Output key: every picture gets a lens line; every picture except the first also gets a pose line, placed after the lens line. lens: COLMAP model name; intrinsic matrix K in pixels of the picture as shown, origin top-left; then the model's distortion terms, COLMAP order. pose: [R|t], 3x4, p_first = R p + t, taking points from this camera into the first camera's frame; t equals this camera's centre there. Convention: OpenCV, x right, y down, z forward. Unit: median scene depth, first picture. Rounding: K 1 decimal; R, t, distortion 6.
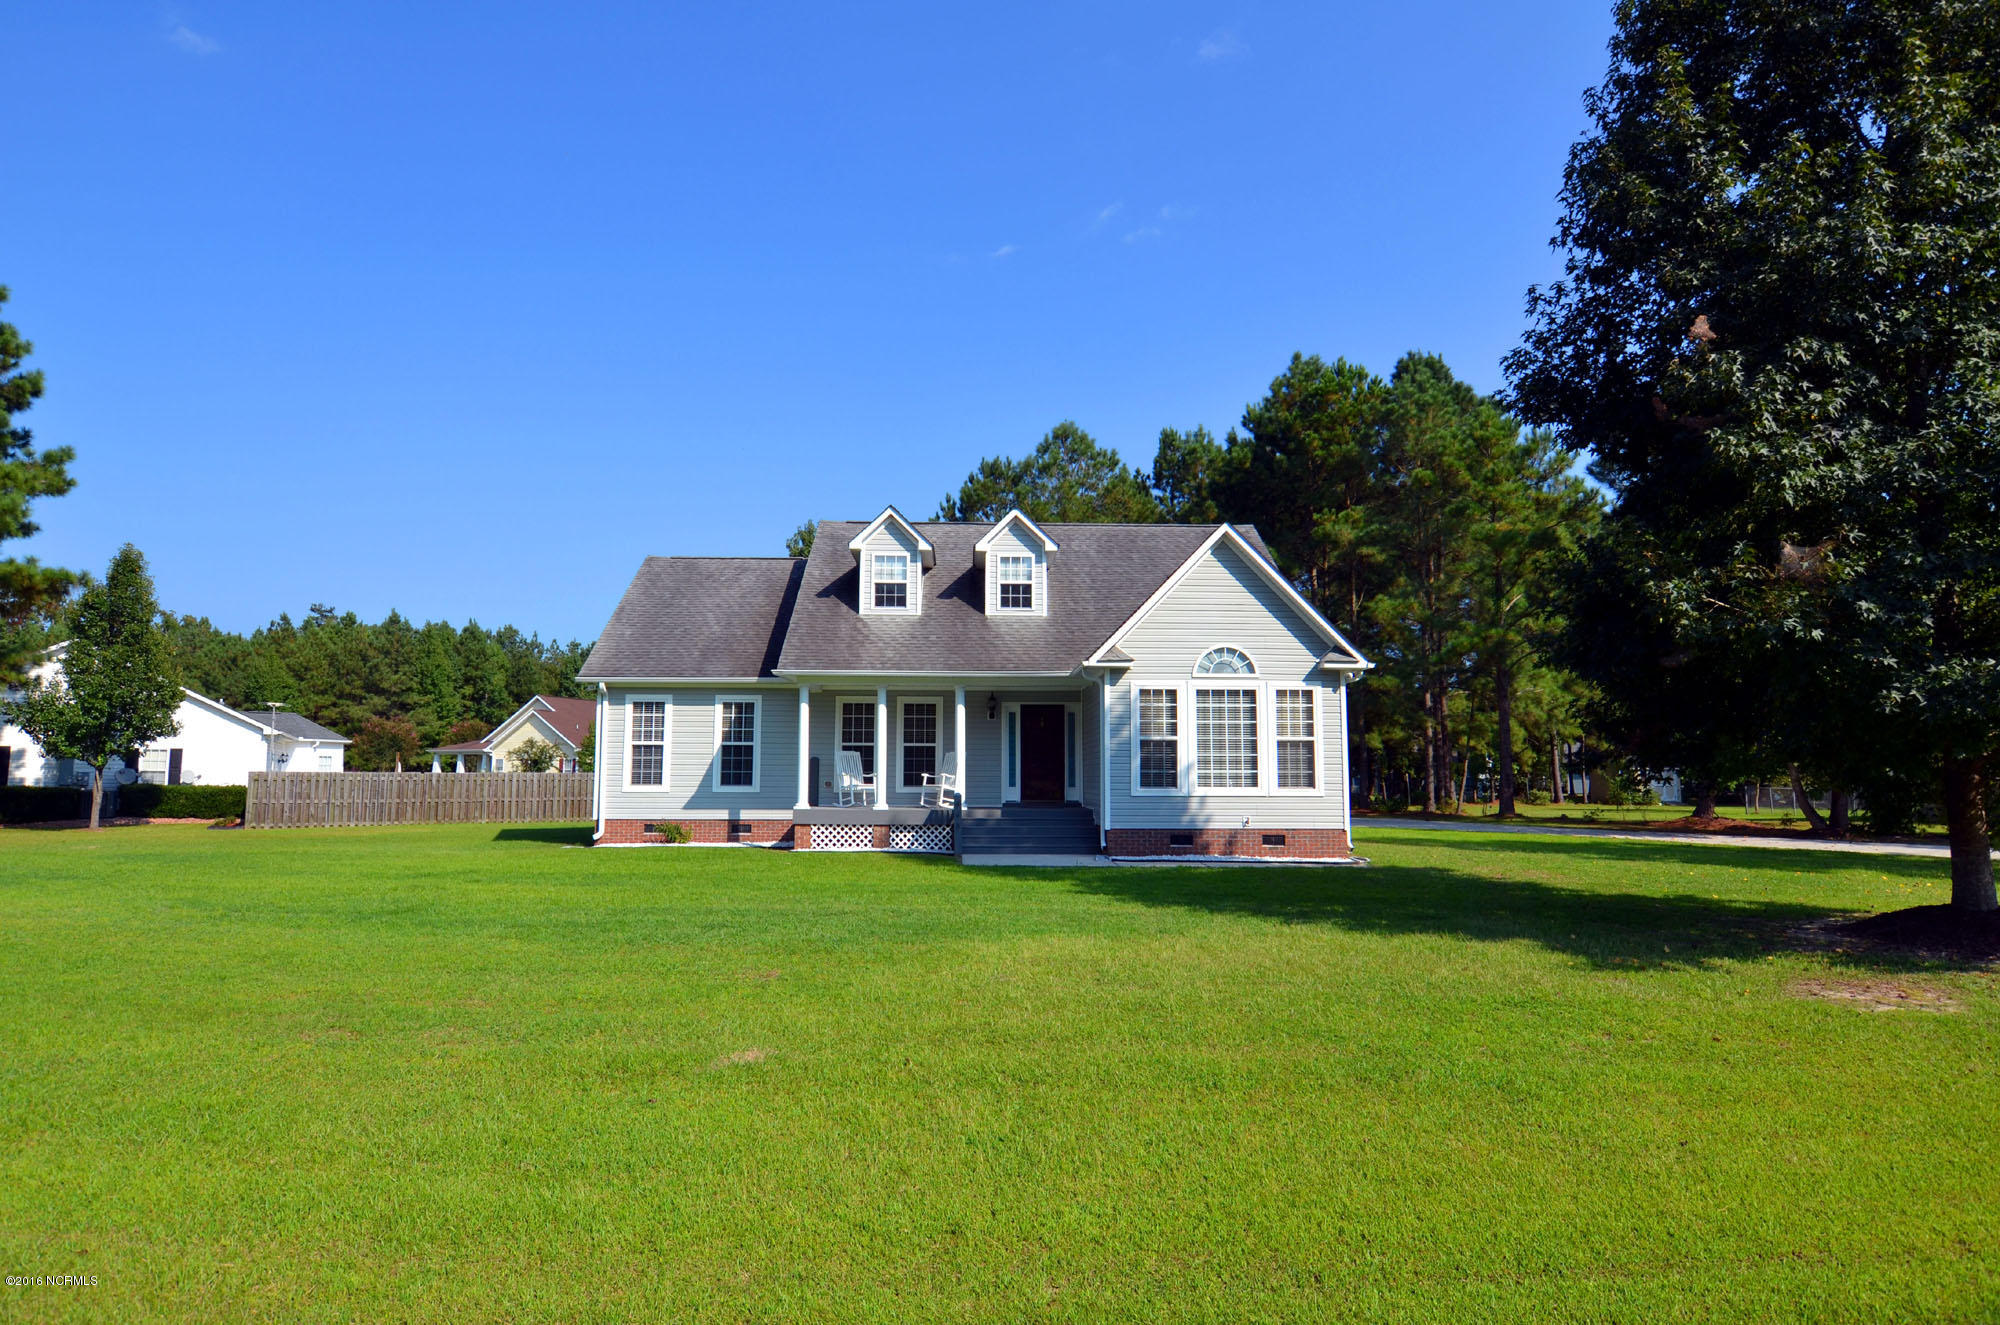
lens RADIAL K [[1048.9, 0, 992.9], [0, 1048.9, 664.3], [0, 0, 1]] dist [0.003595, -0.017946]
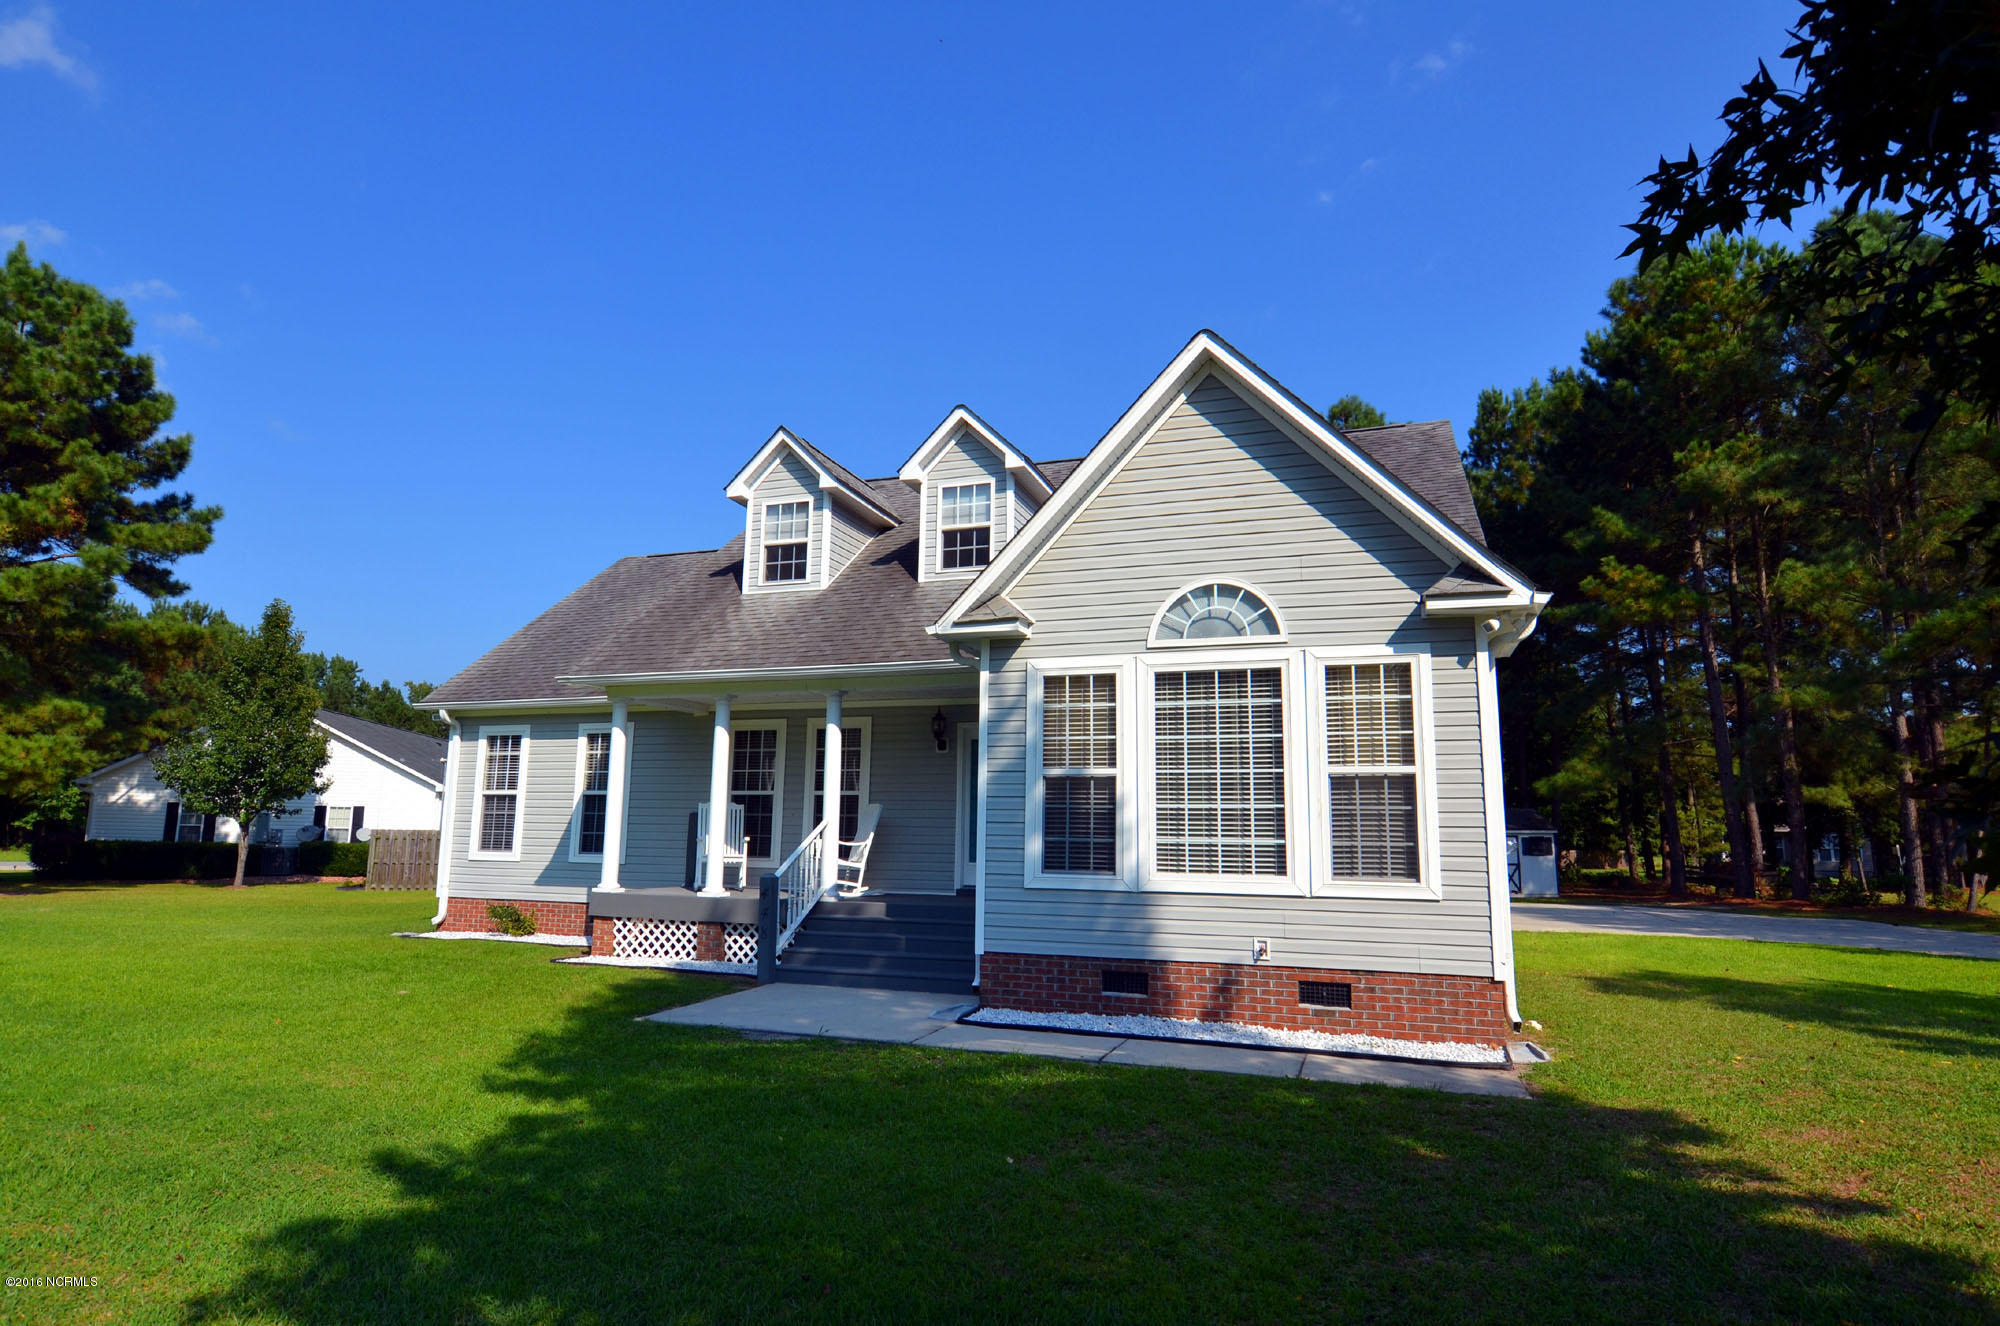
lens RADIAL K [[1066.3, 0, 1000.1], [0, 1066.3, 666.7], [0, 0, 1]] dist [0.004920, -0.020806]
pose [[0.937380, -0.045419, -0.345335, 0.253240], [0.026443, 0.997880, -0.059466, 0.041674], [0.347304, 0.046610, 0.936594, 0.428451]]
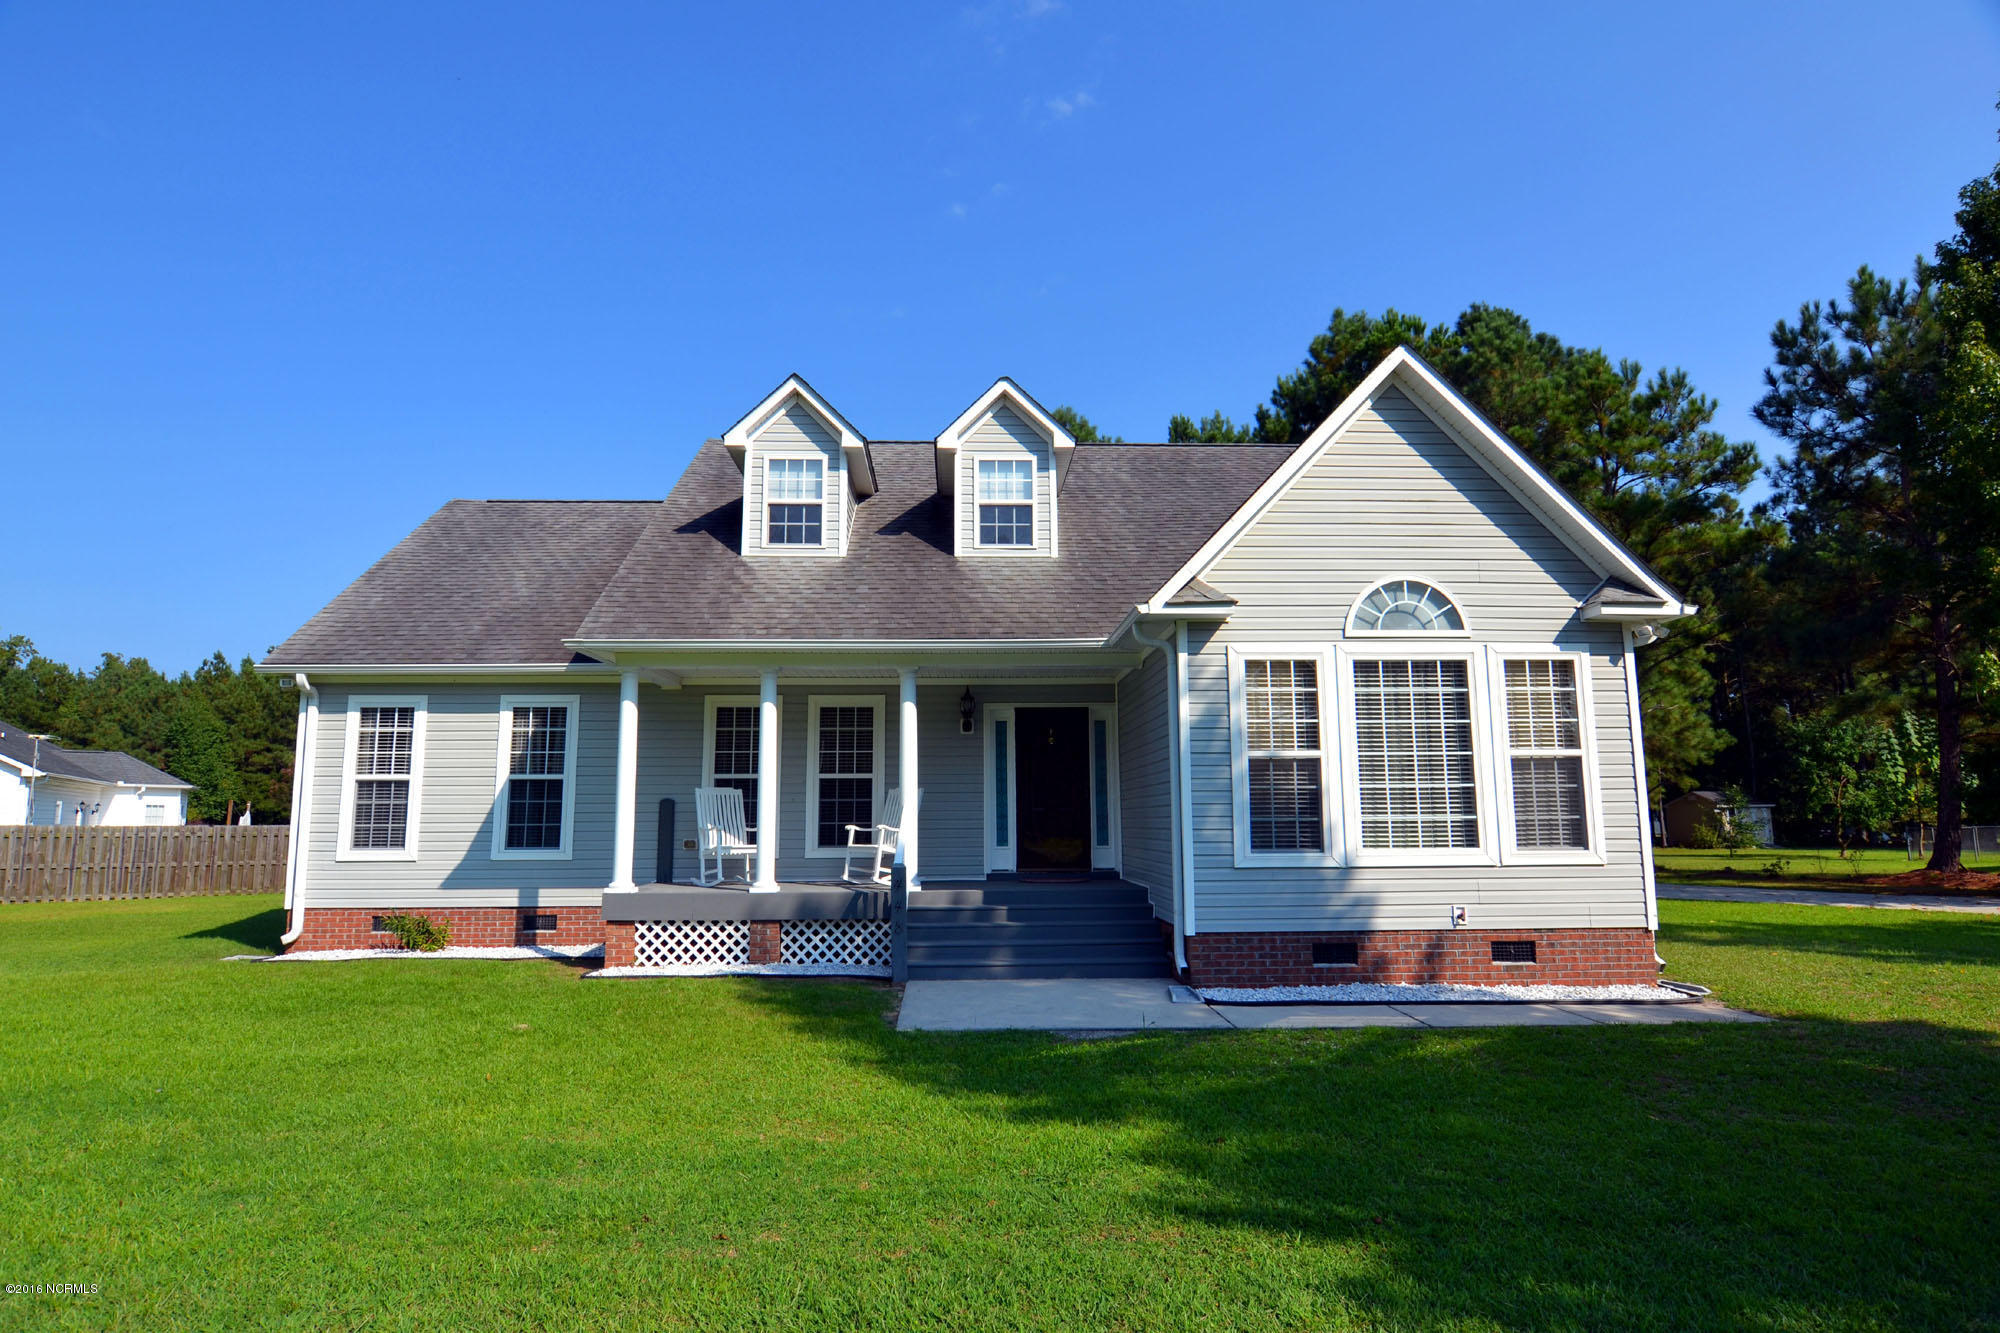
lens RADIAL K [[1048.9, 0, 992.9], [0, 1048.9, 668.3], [0, 0, 1]] dist [0.003595, -0.017946]
pose [[0.999909, -0.007874, 0.010918, 0.007590], [0.008274, 0.999275, -0.037154, 0.038866], [-0.010617, 0.037241, 0.999250, 0.407602]]
